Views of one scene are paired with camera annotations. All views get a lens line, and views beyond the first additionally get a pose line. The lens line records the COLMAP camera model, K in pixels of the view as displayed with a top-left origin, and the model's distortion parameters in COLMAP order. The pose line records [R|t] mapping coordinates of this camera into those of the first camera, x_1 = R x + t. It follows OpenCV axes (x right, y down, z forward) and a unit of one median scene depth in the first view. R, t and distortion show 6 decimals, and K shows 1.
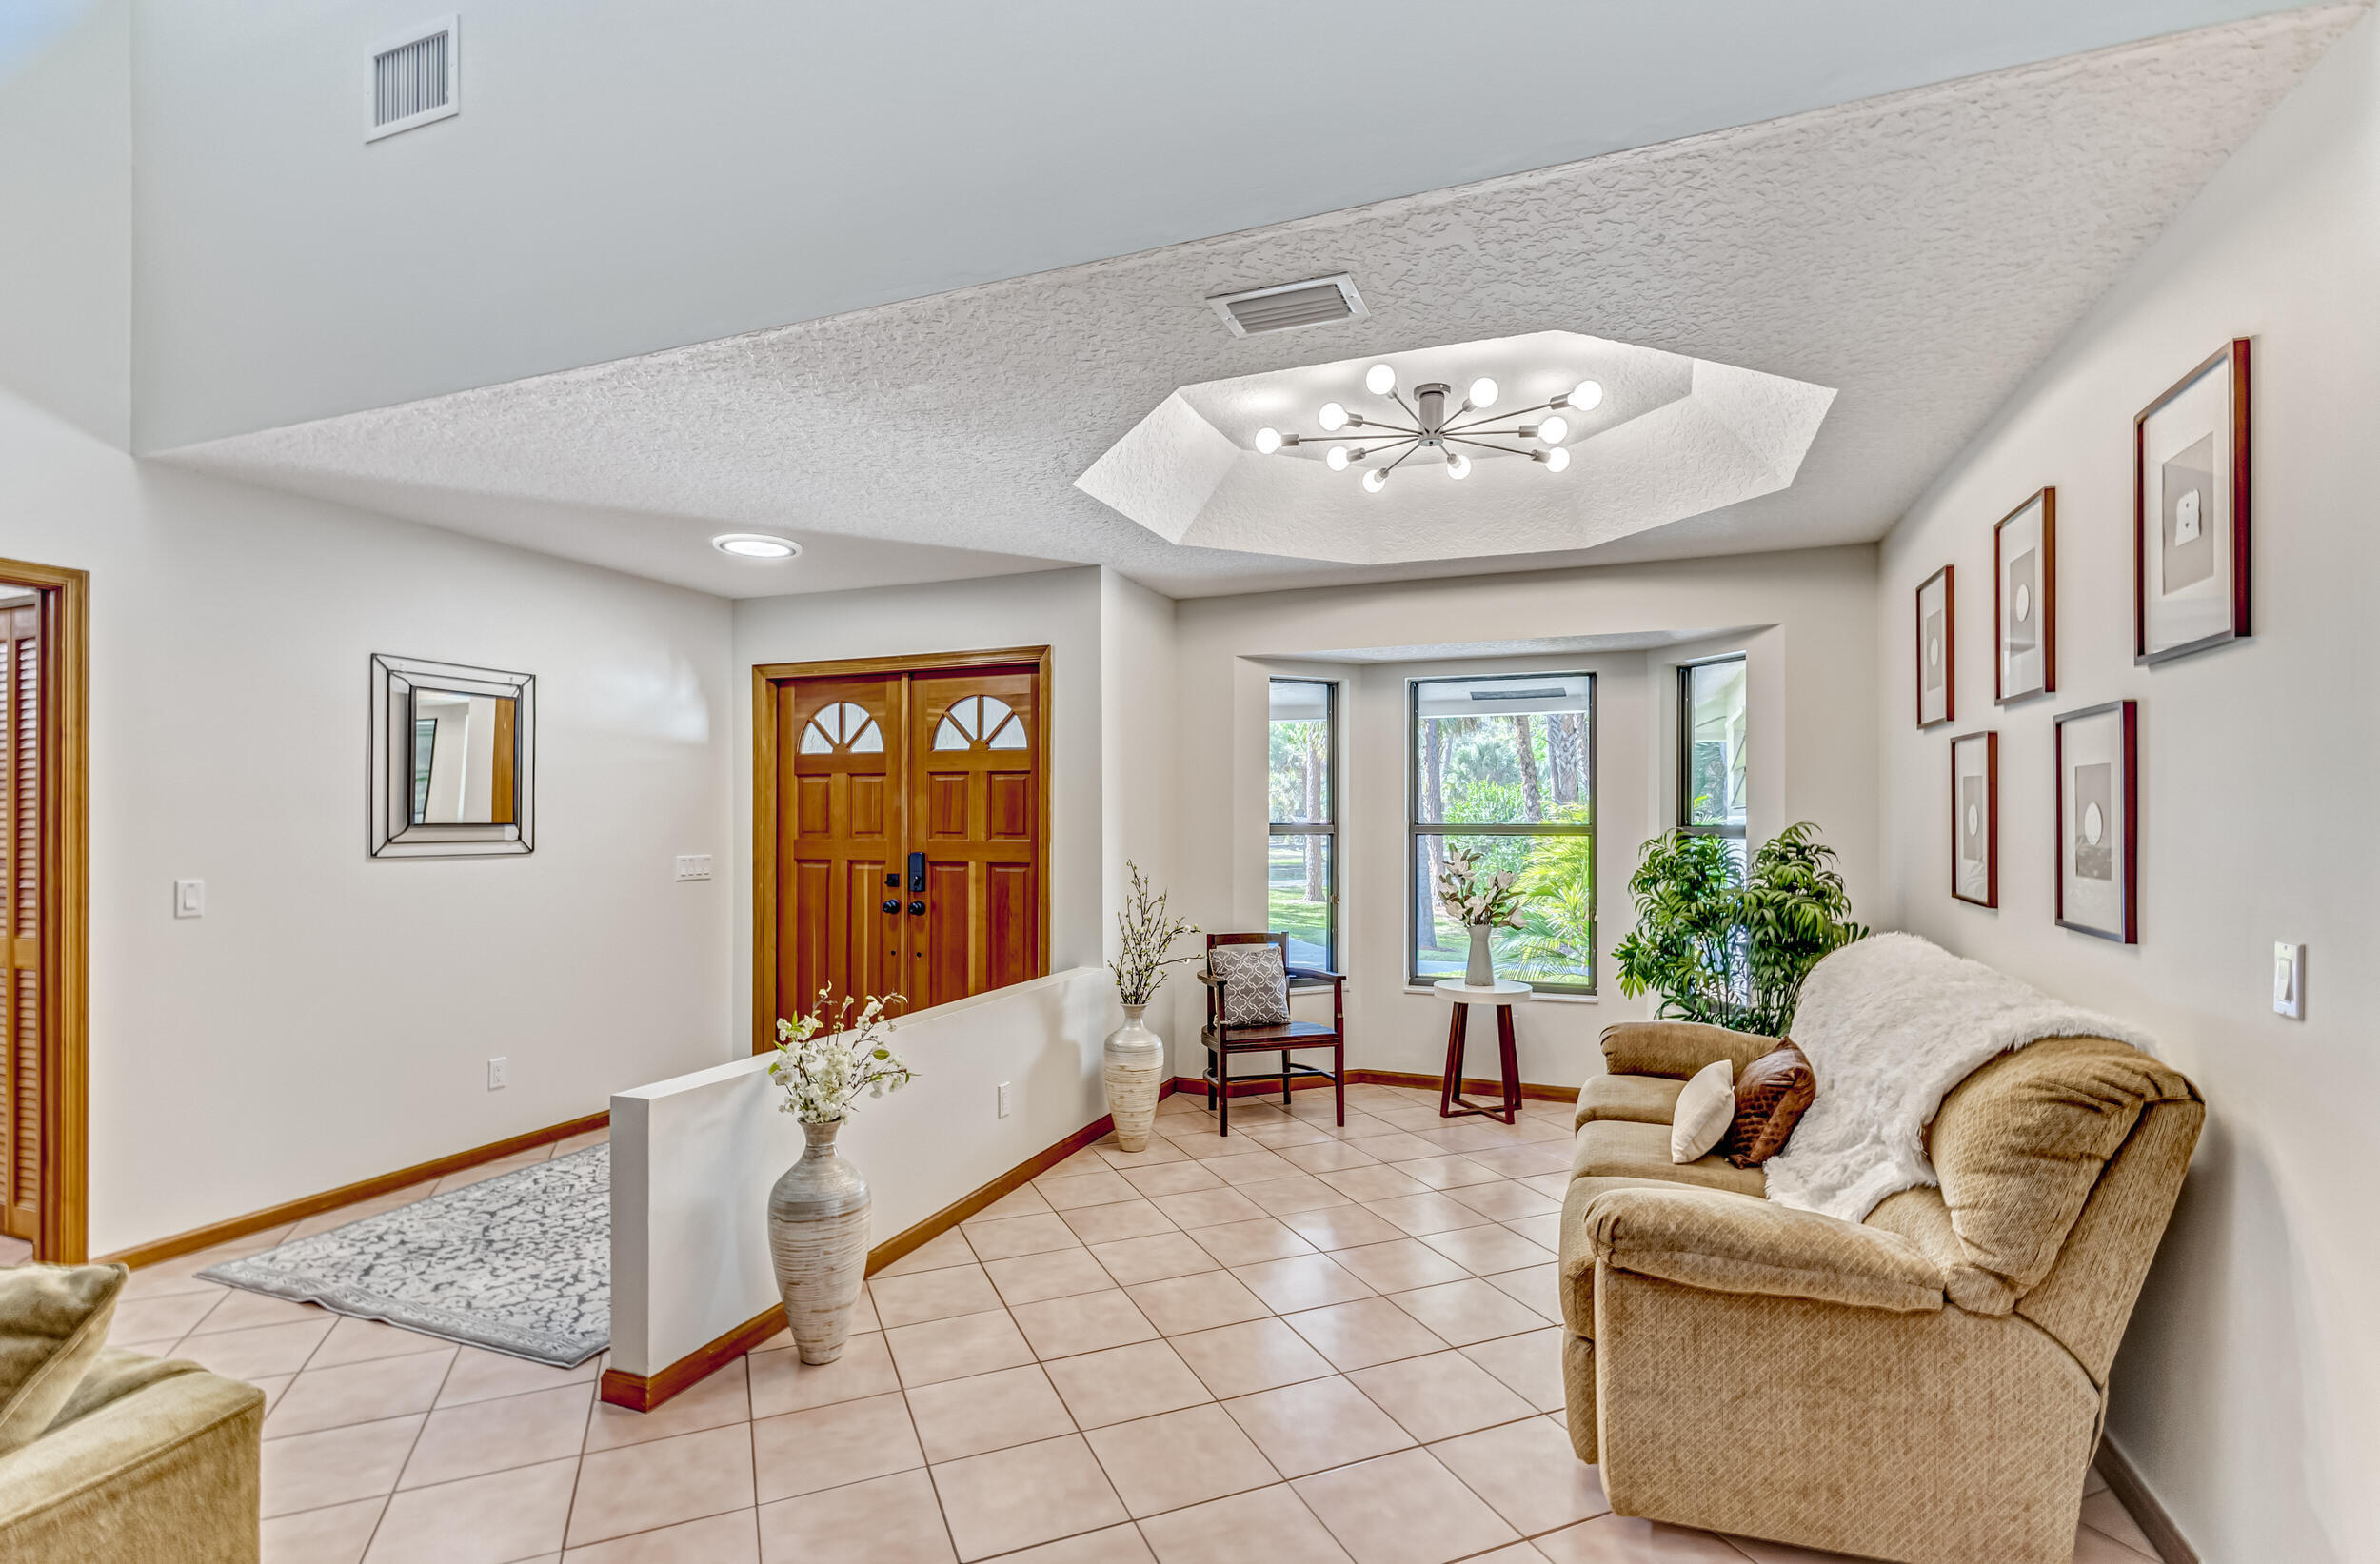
lens RADIAL K [[1112.3, 0, 1177.7], [0, 1112.3, 811.7], [0, 0, 1]] dist [0.000492, 0.000230]
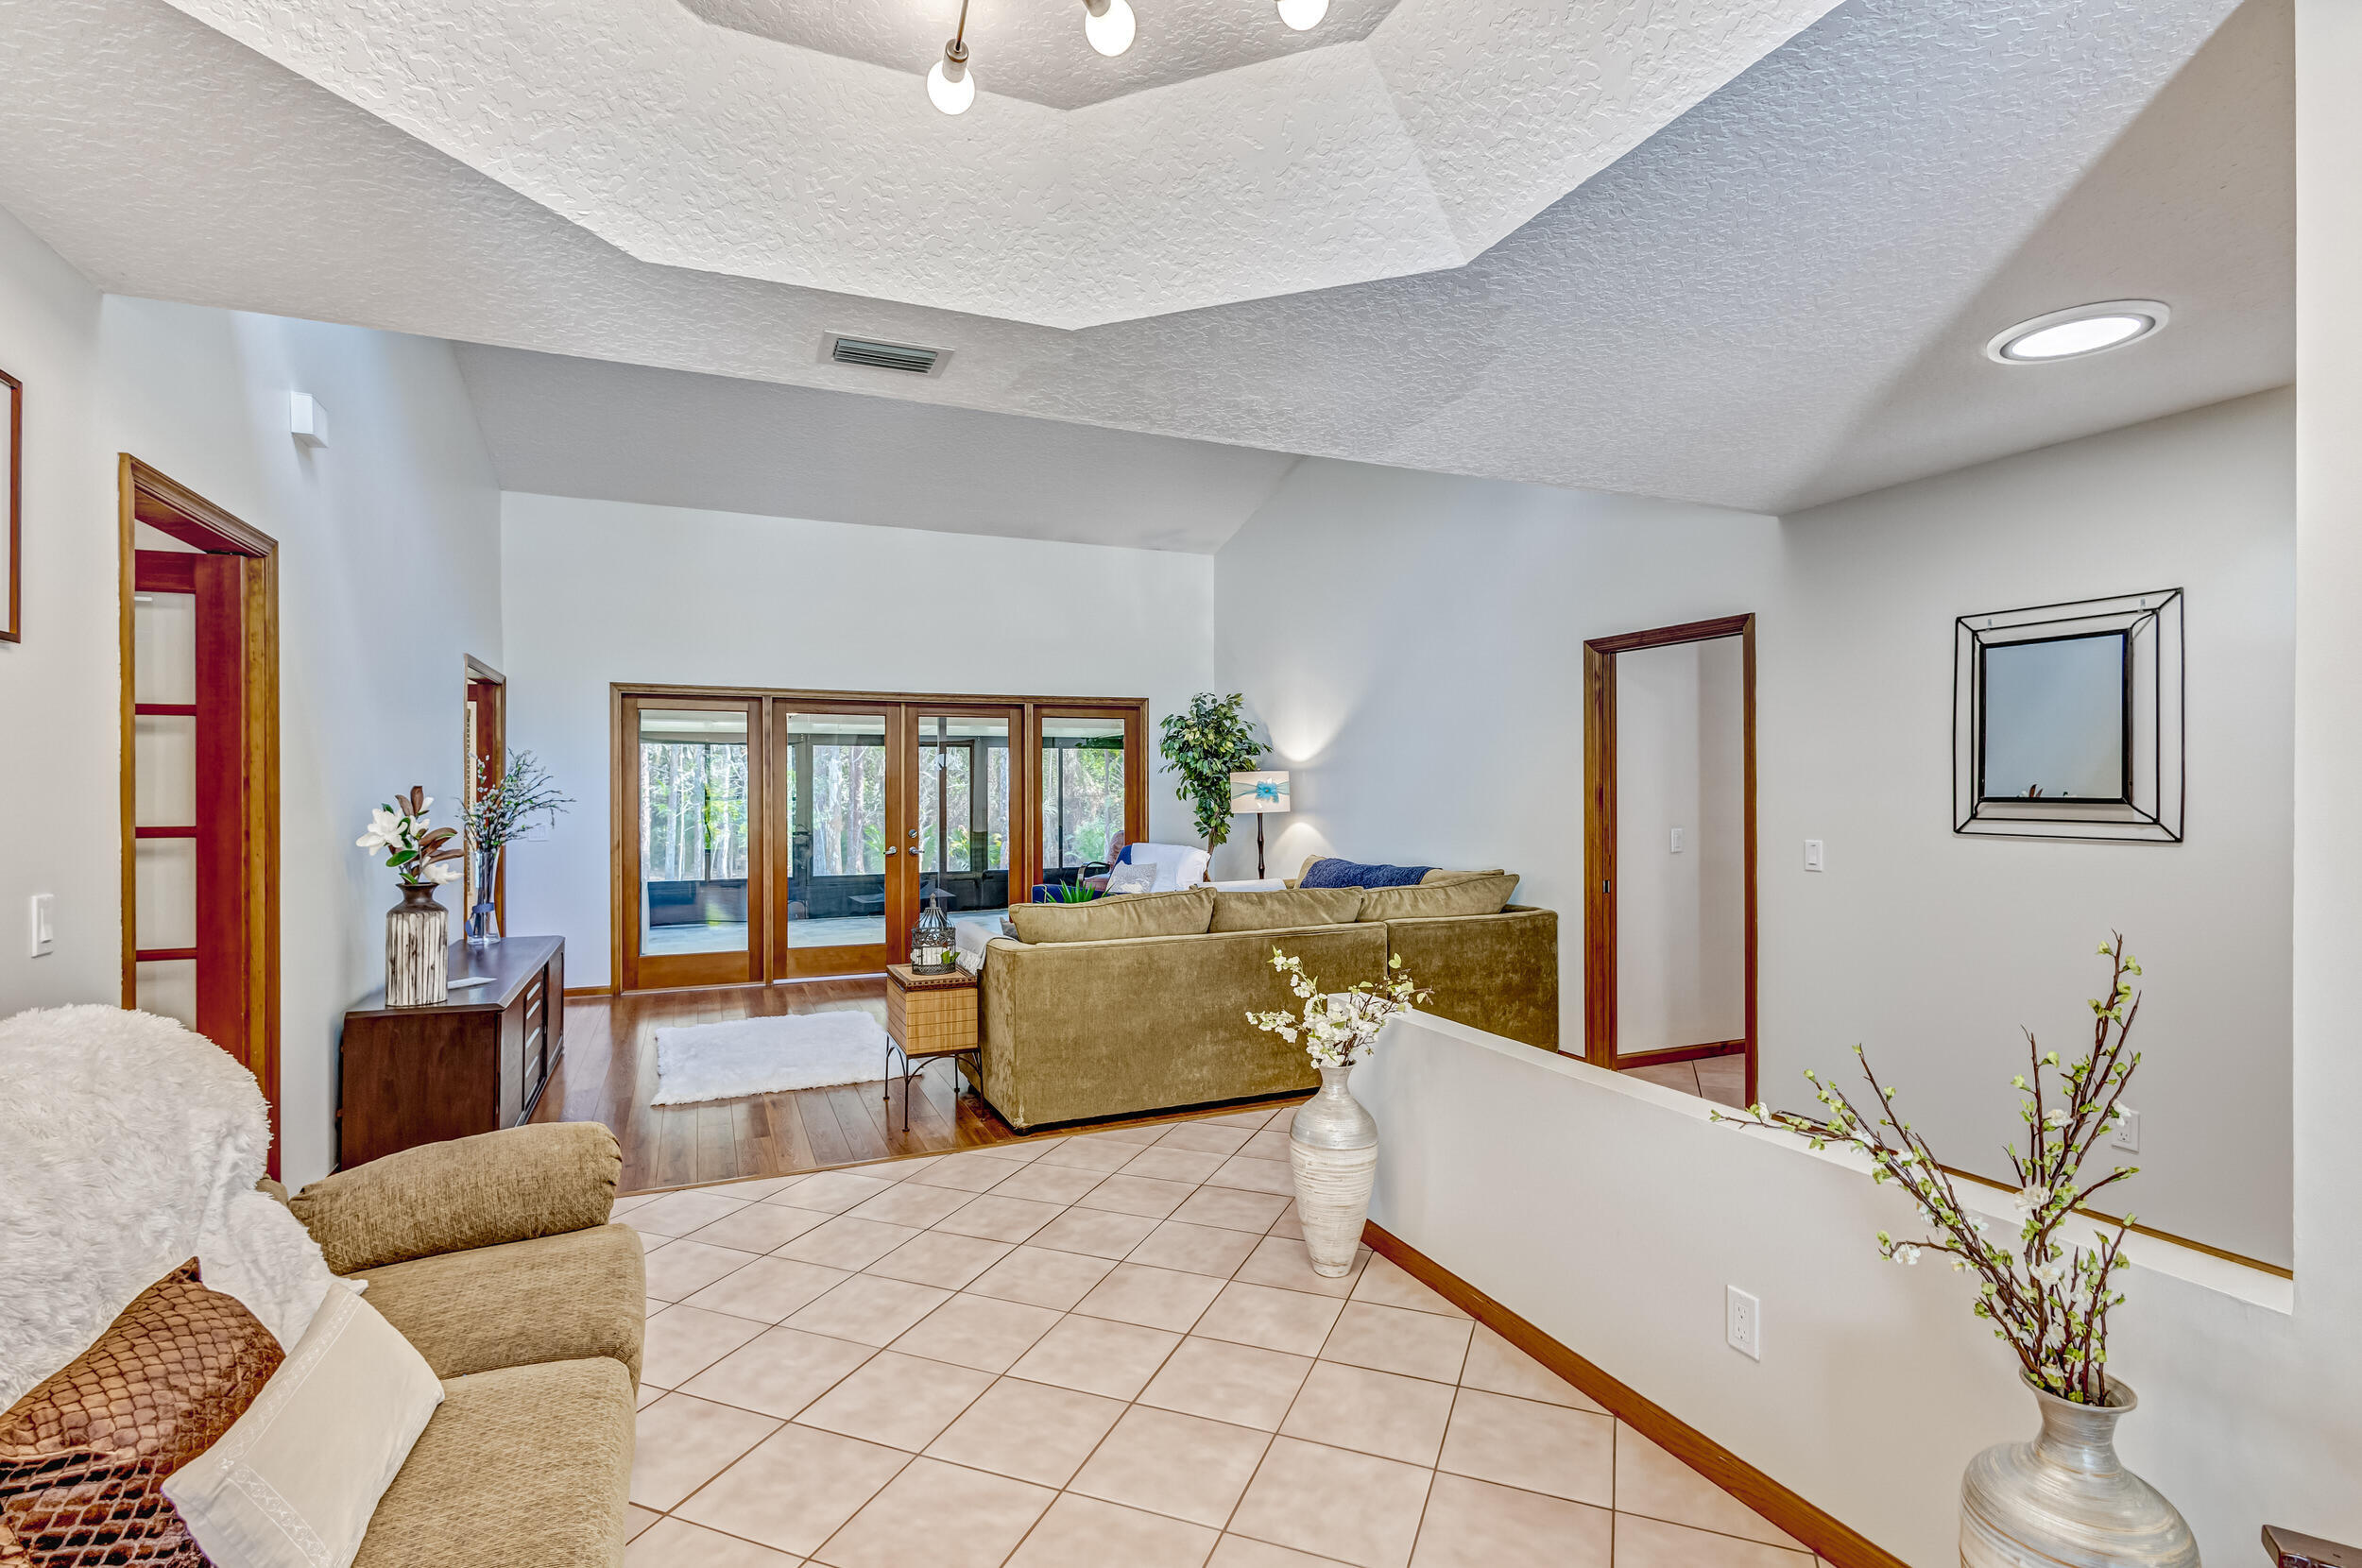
lens RADIAL K [[1116.8, 0, 1178.2], [0, 1116.8, 786.5], [0, 0, 1]] dist [0.007588, -0.001321]
pose [[-0.703595, 0.001823, -0.710599, 0.336687], [0.004674, 0.999987, -0.002063, 0.000304], [0.710586, -0.004773, -0.703594, 0.959444]]
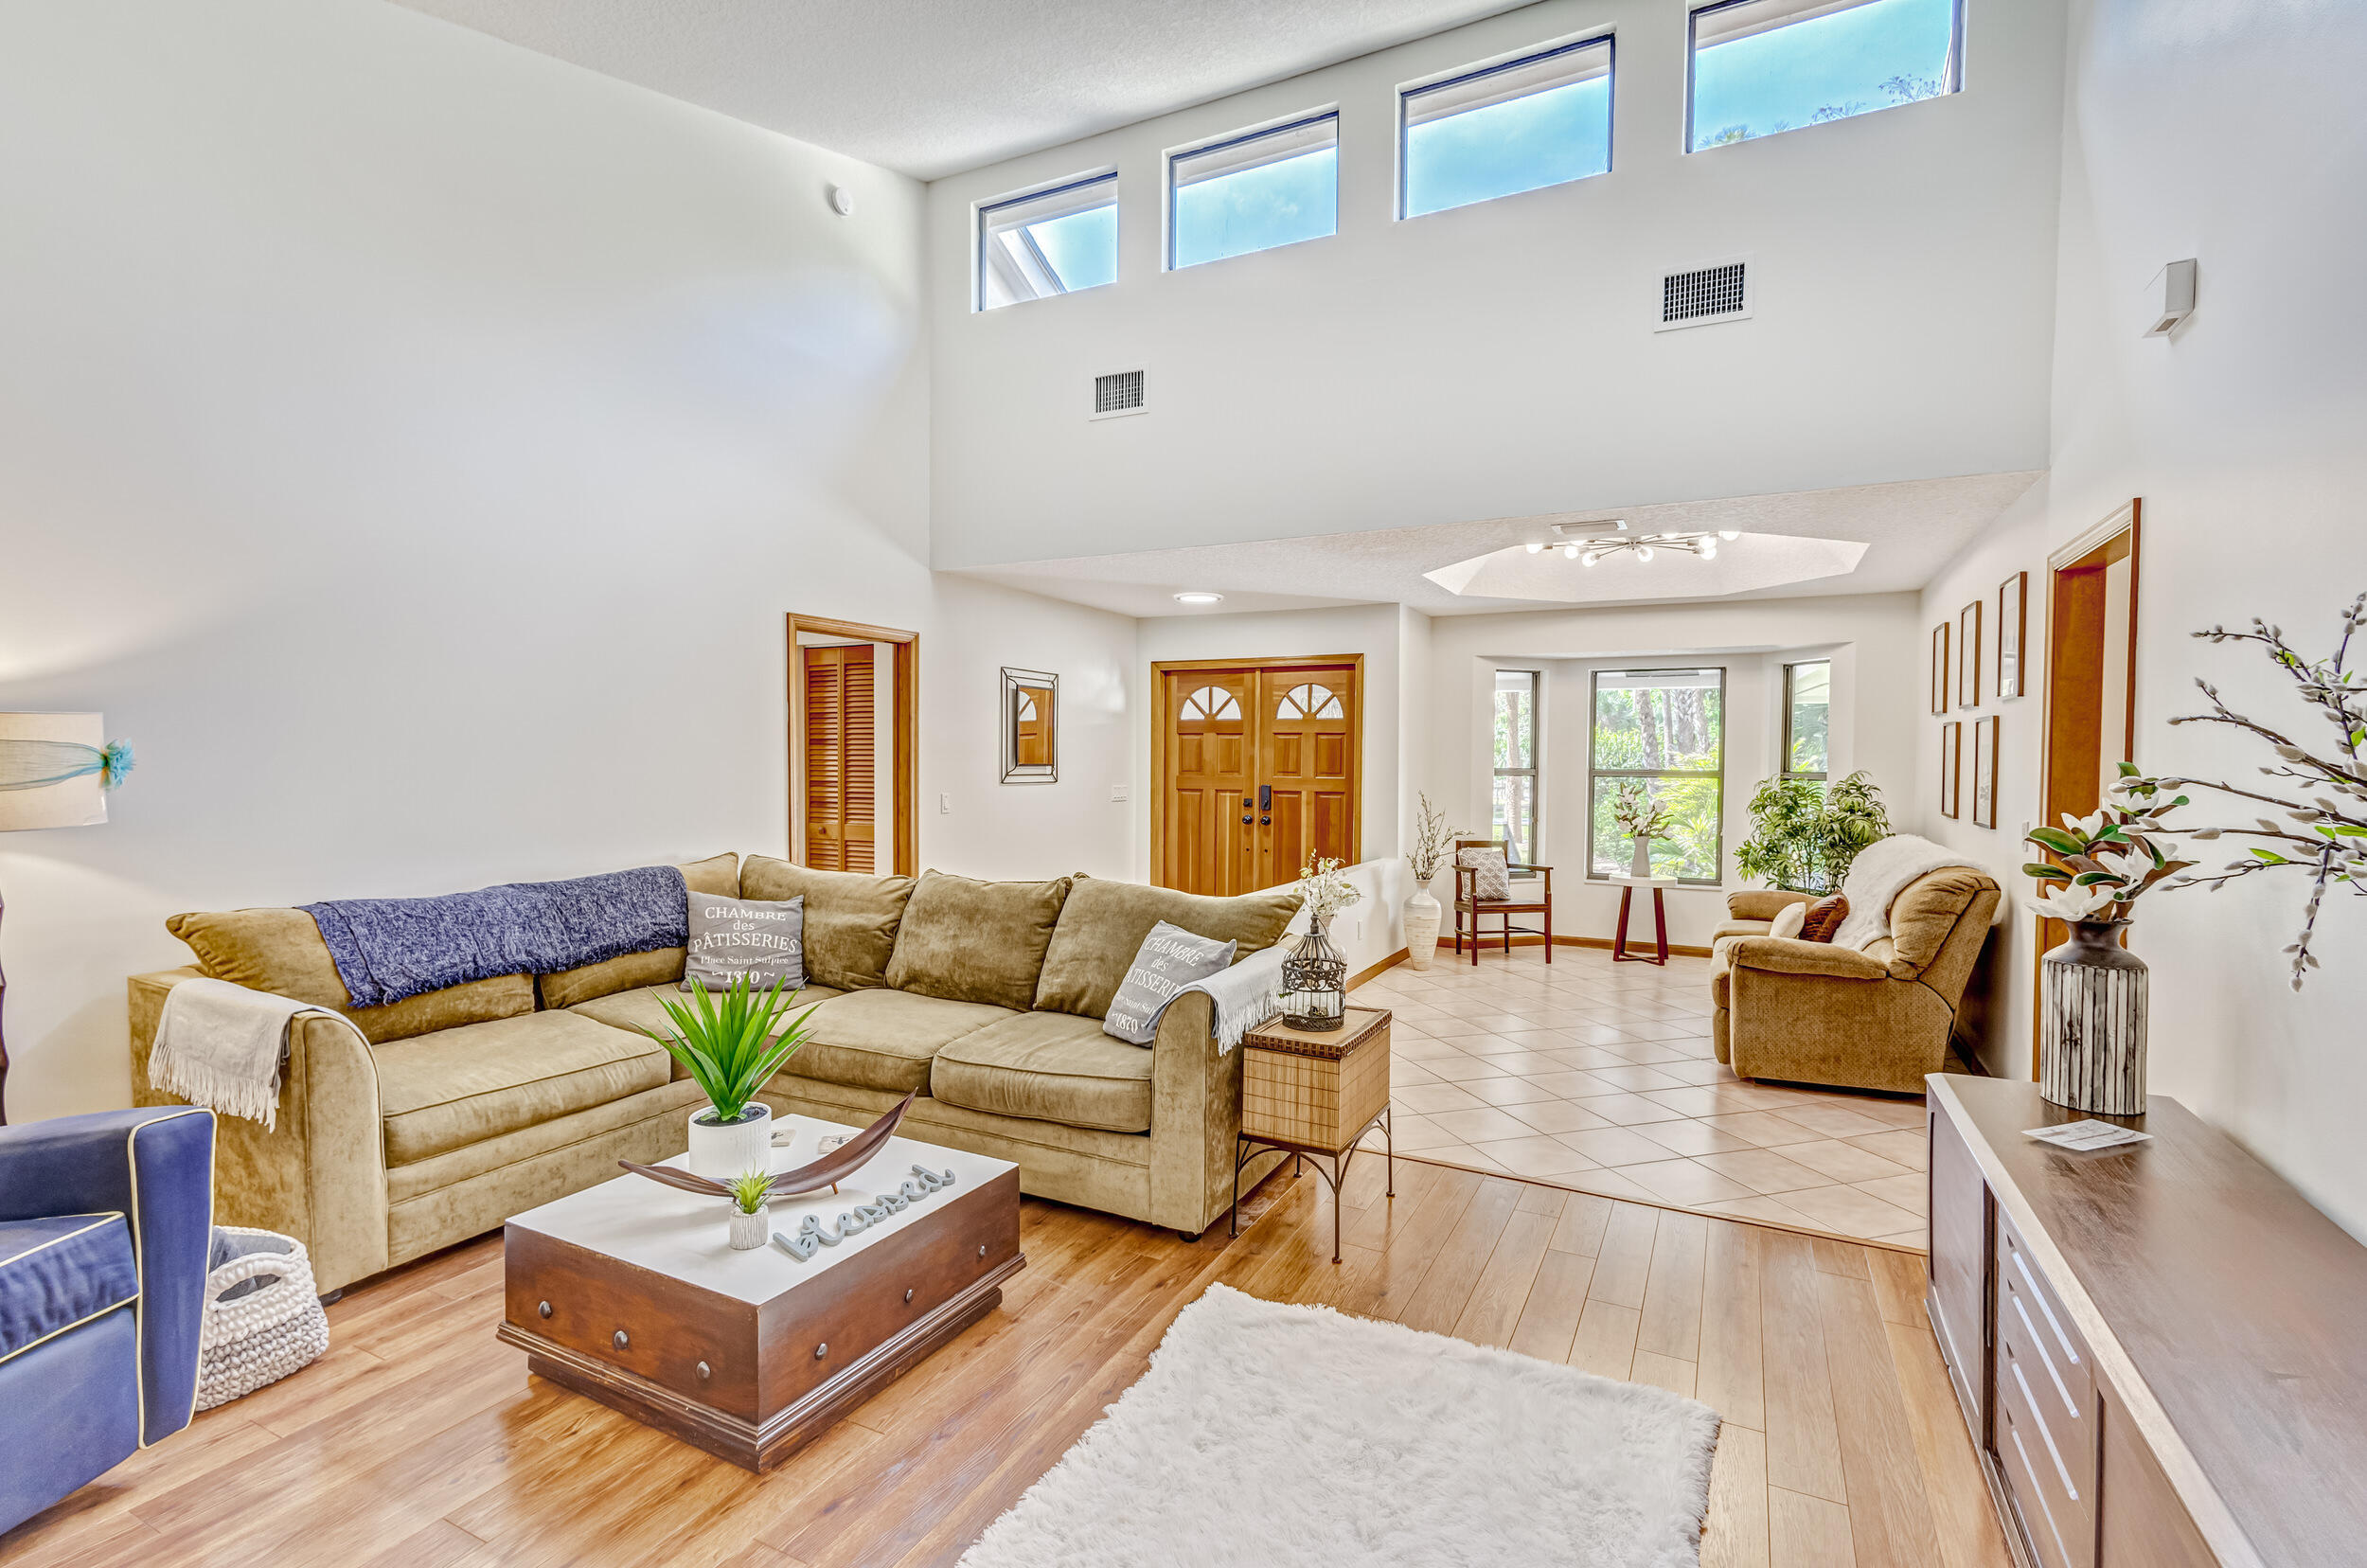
lens RADIAL K [[1087.9, 0, 1178.2], [0, 1087.9, 785.5], [0, 0, 1]] dist [0.004306, -0.000648]
pose [[0.995865, 0.009580, -0.090334, -0.232551], [-0.006878, 0.999521, 0.030182, -0.007861], [0.090580, -0.029436, 0.995454, -0.549794]]
